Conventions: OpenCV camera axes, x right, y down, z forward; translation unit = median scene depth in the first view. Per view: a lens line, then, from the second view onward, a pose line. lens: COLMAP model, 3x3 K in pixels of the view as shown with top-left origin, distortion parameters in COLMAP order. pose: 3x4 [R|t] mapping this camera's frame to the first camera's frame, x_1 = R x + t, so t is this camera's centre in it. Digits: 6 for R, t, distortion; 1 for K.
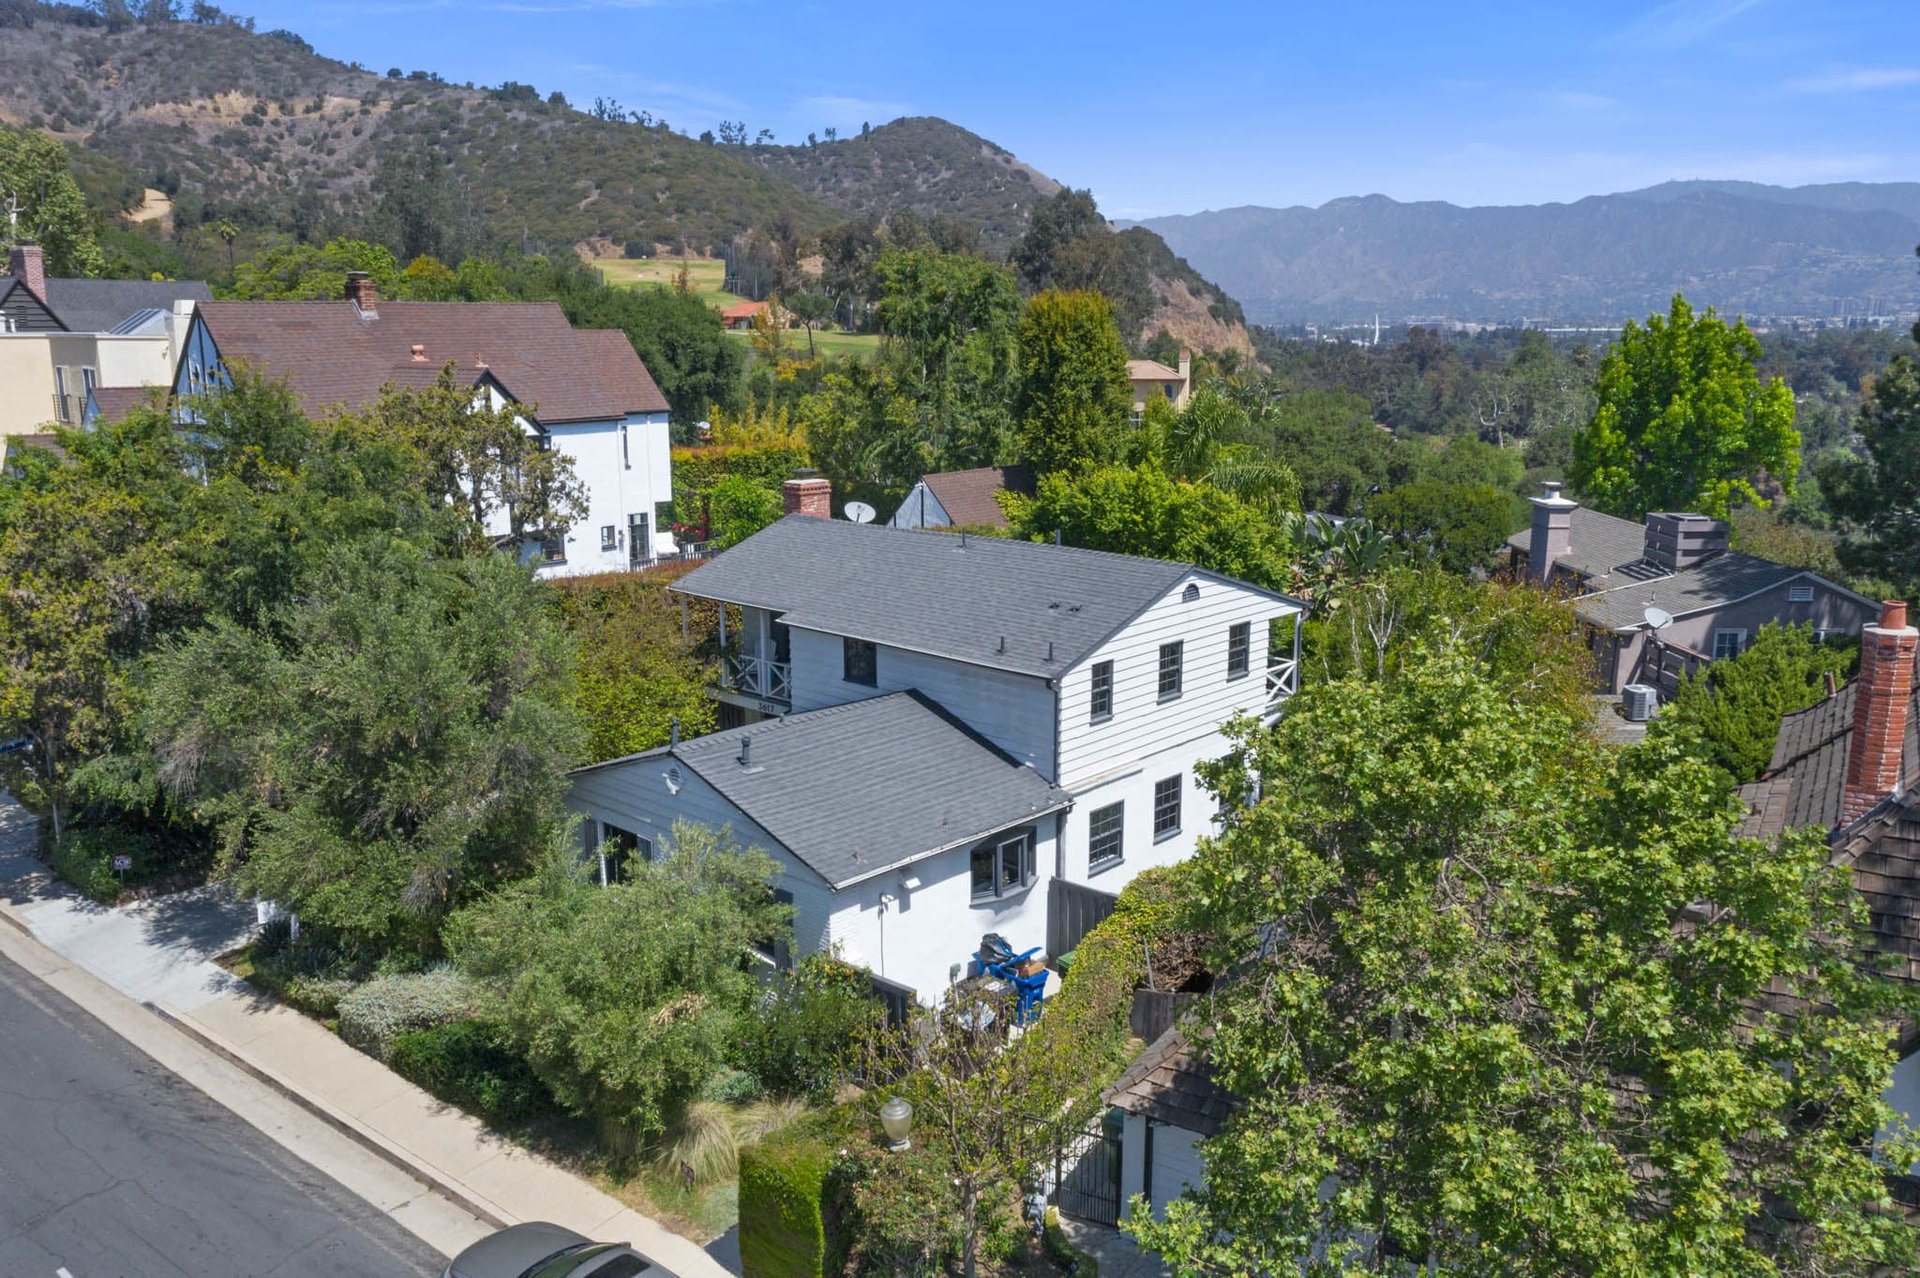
lens RADIAL K [[1575.5, 0, 960.0], [0, 1575.5, 639.0], [0, 0, 1]] dist [-0.020546, 0.013929]
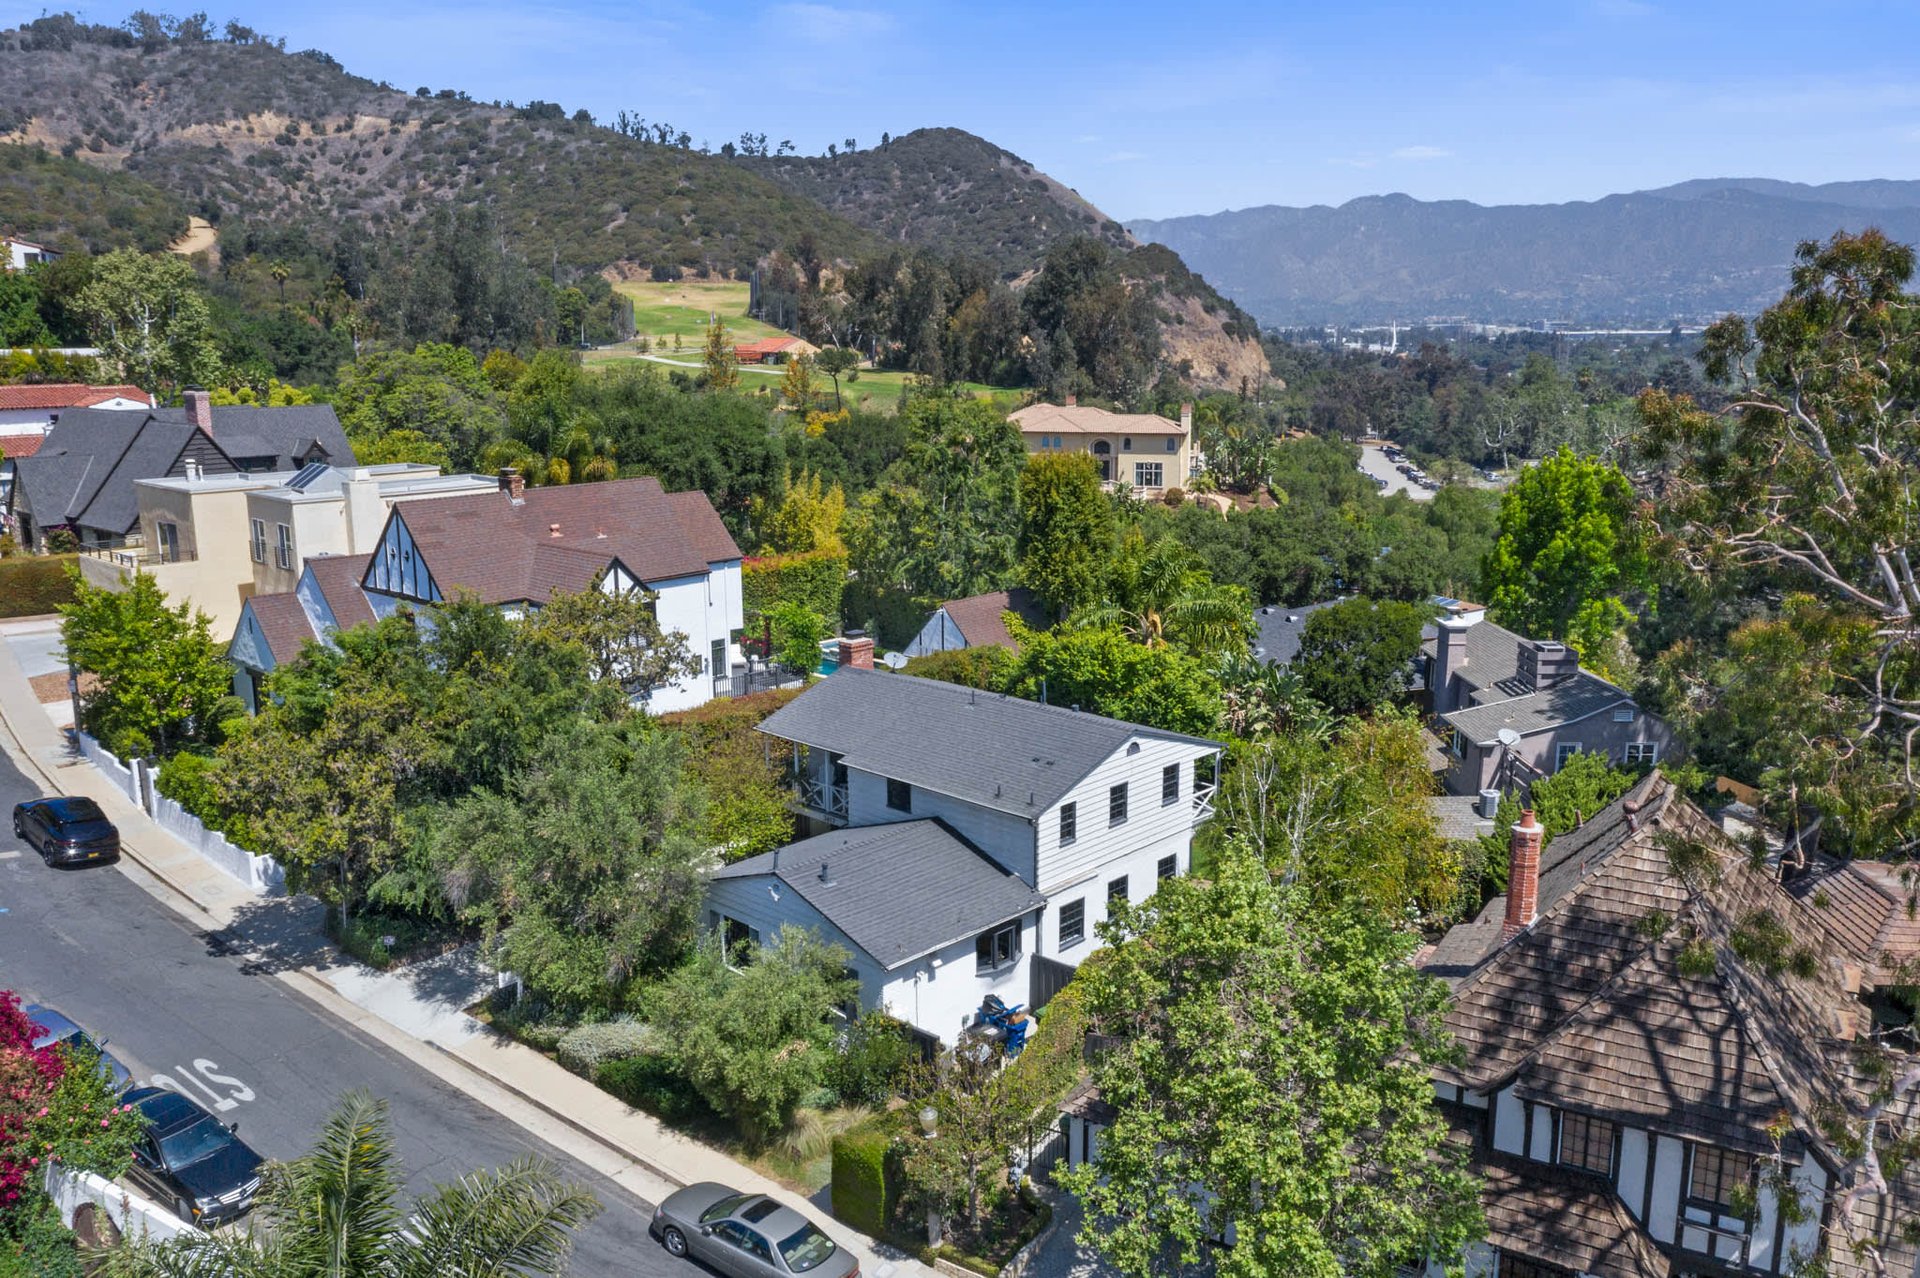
lens RADIAL K [[1575.5, 0, 960.0], [0, 1575.5, 639.0], [0, 0, 1]] dist [-0.020546, 0.013929]
pose [[0.999924, -0.000280, -0.012285, 0.007602], [0.000262, 0.999999, -0.001449, -0.111046], [0.012286, 0.001445, 0.999923, -0.367807]]
